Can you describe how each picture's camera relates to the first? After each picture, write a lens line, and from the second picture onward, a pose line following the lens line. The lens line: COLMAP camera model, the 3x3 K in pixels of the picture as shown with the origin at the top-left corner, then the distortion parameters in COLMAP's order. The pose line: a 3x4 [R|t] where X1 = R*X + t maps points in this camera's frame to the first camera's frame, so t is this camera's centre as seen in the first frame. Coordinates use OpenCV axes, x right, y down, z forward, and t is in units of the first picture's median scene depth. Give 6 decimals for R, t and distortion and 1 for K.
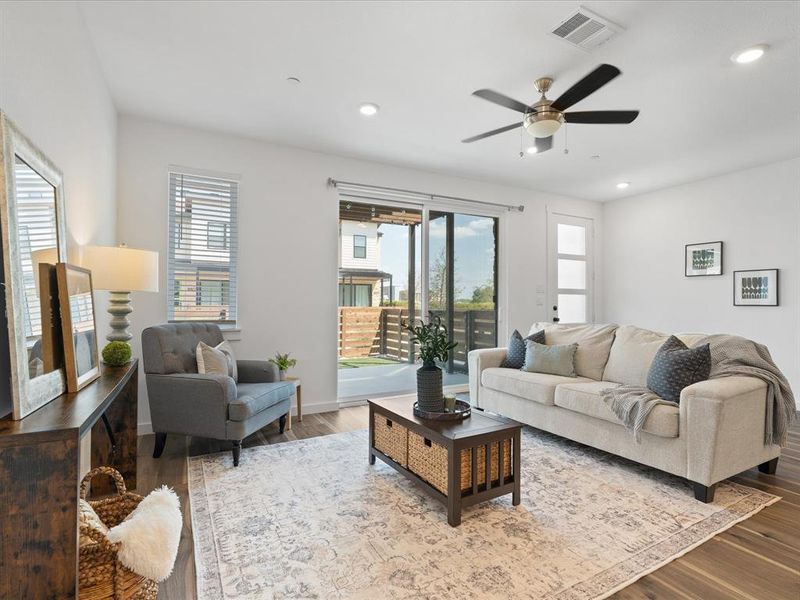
lens RADIAL K [[406.0, 0, 402.0], [0, 406.0, 297.2], [0, 0, 1]] dist [-0.010541, 0.002913]
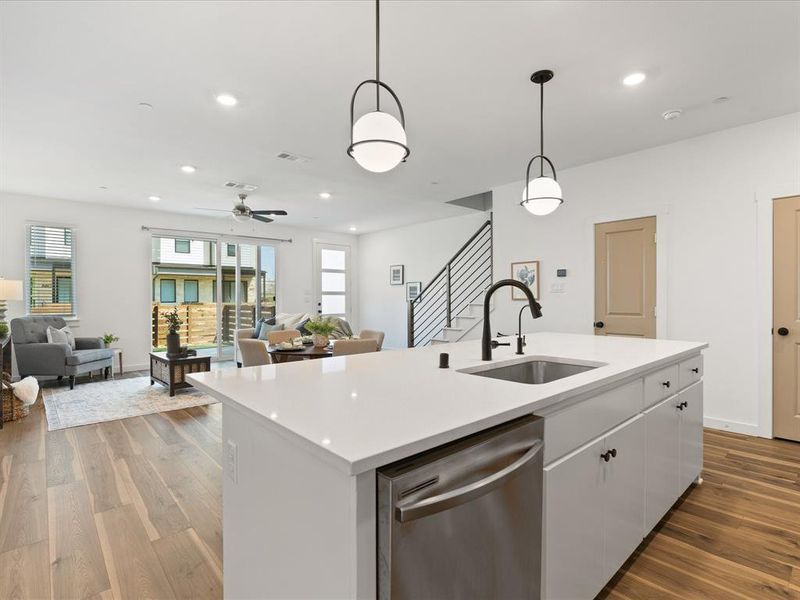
lens RADIAL K [[406.0, 0, 404.1], [0, 406.0, 300.7], [0, 0, 1]] dist [-0.010541, 0.002913]
pose [[0.970362, -0.007401, 0.241543, 0.580167], [0.001806, 0.999725, 0.023378, -0.039838], [-0.241650, -0.022249, 0.970108, -1.079849]]
